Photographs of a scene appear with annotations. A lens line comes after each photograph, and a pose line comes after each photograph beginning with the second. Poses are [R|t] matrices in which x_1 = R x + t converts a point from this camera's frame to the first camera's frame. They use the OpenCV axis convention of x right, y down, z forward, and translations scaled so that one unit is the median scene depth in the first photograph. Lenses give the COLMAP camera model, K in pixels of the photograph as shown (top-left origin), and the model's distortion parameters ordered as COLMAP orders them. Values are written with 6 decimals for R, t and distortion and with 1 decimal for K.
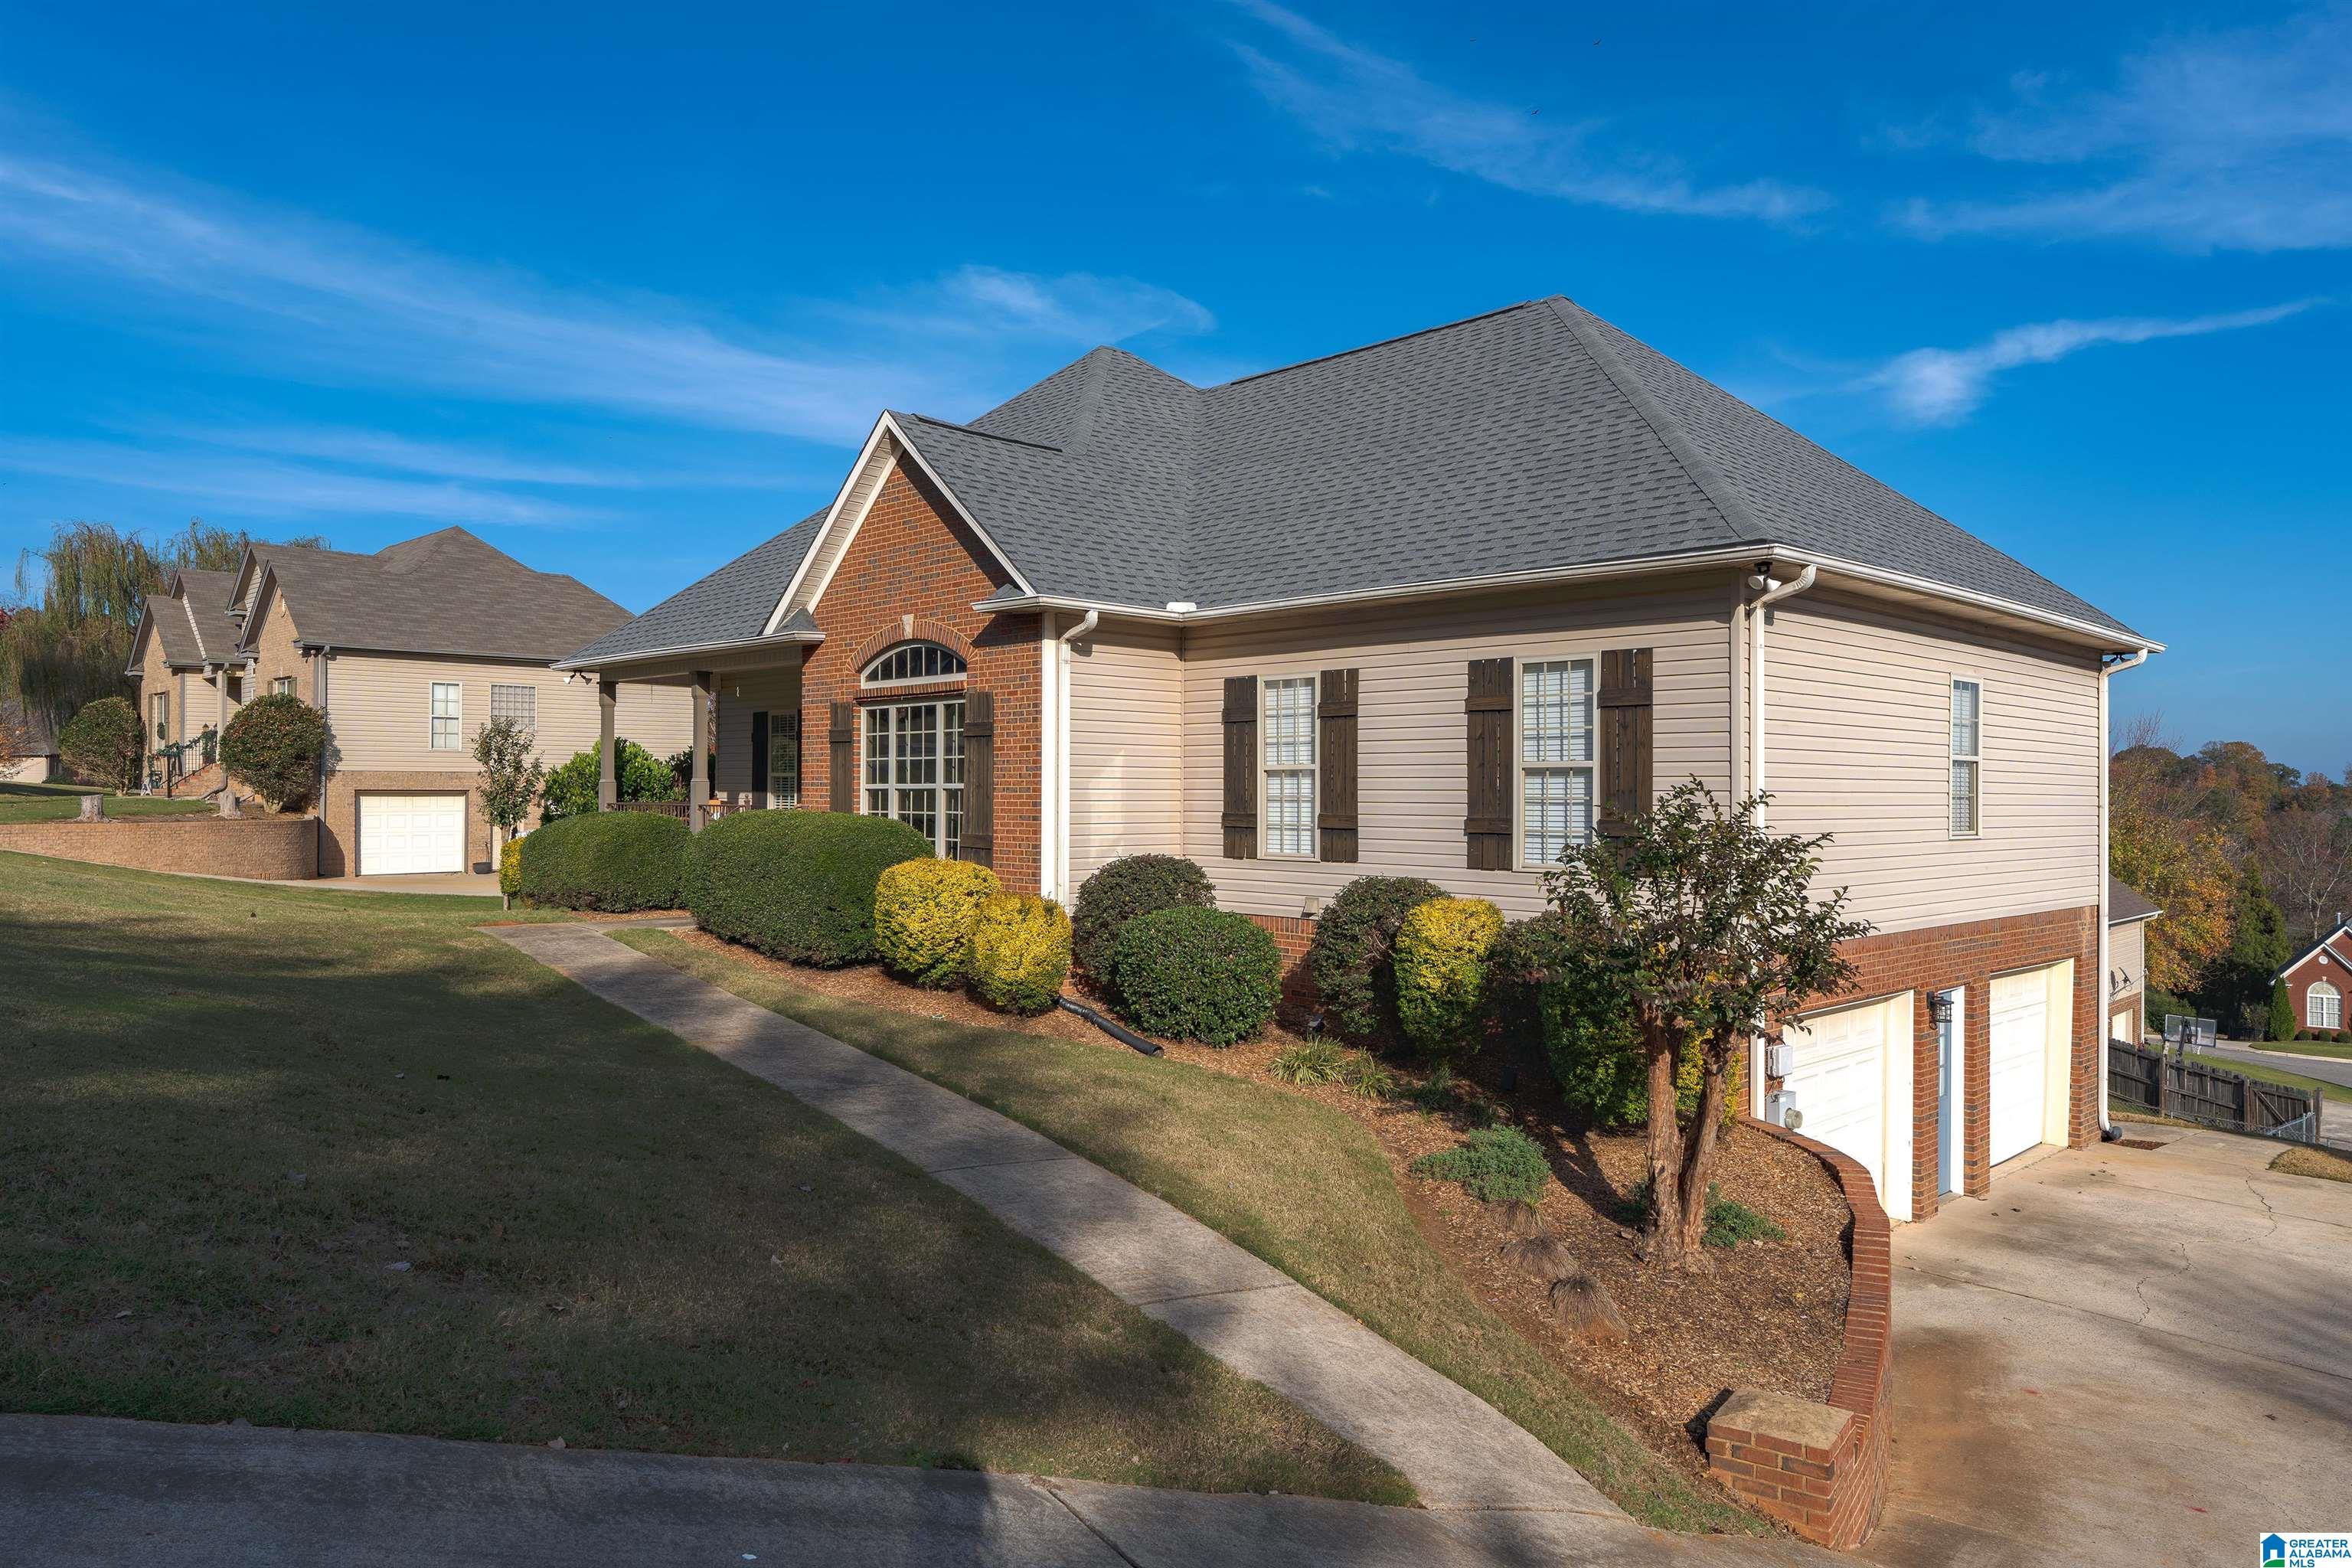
lens RADIAL K [[1578.7, 0, 1176.8], [0, 1578.7, 805.4], [0, 0, 1]] dist [0.012260, 0.008570]
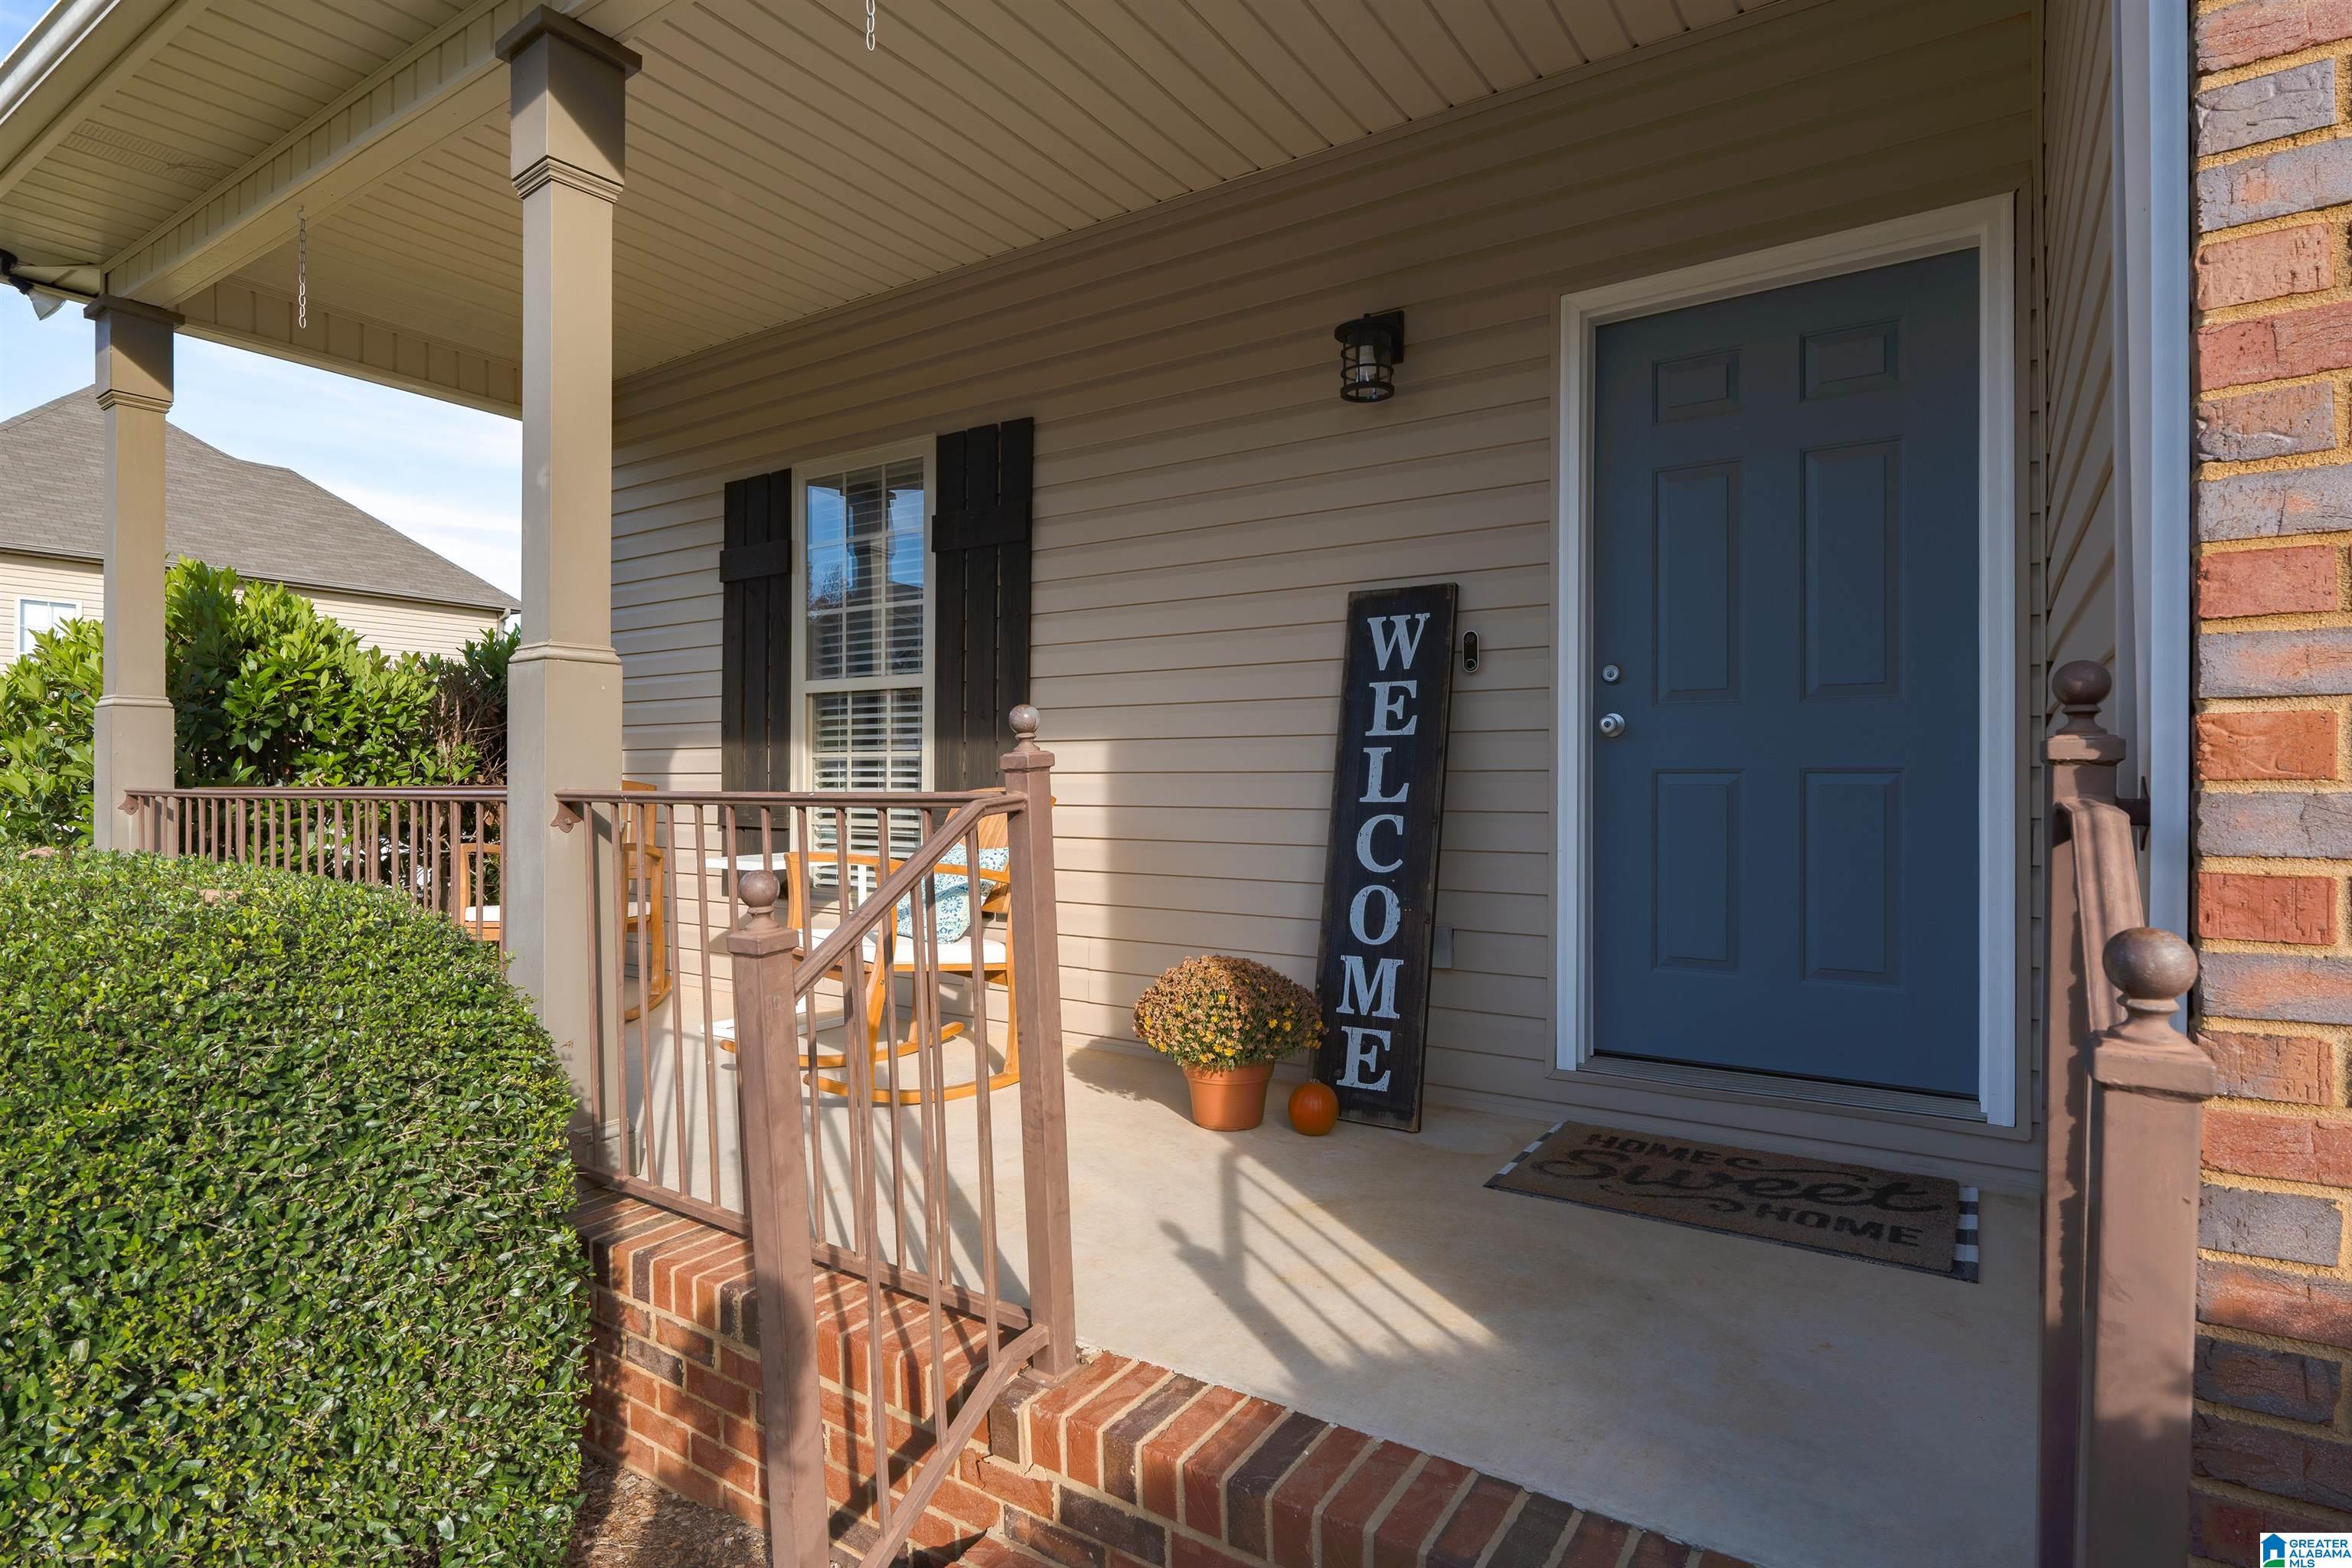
lens RADIAL K [[1217.1, 0, 1196.5], [0, 1217.1, 778.6], [0, 0, 1]] dist [0.018320, 0.000574]
pose [[0.973202, -0.007813, 0.229820, -0.324013], [0.008110, 0.999967, -0.000348, -0.002519], [-0.229810, 0.002202, 0.973233, 1.044007]]
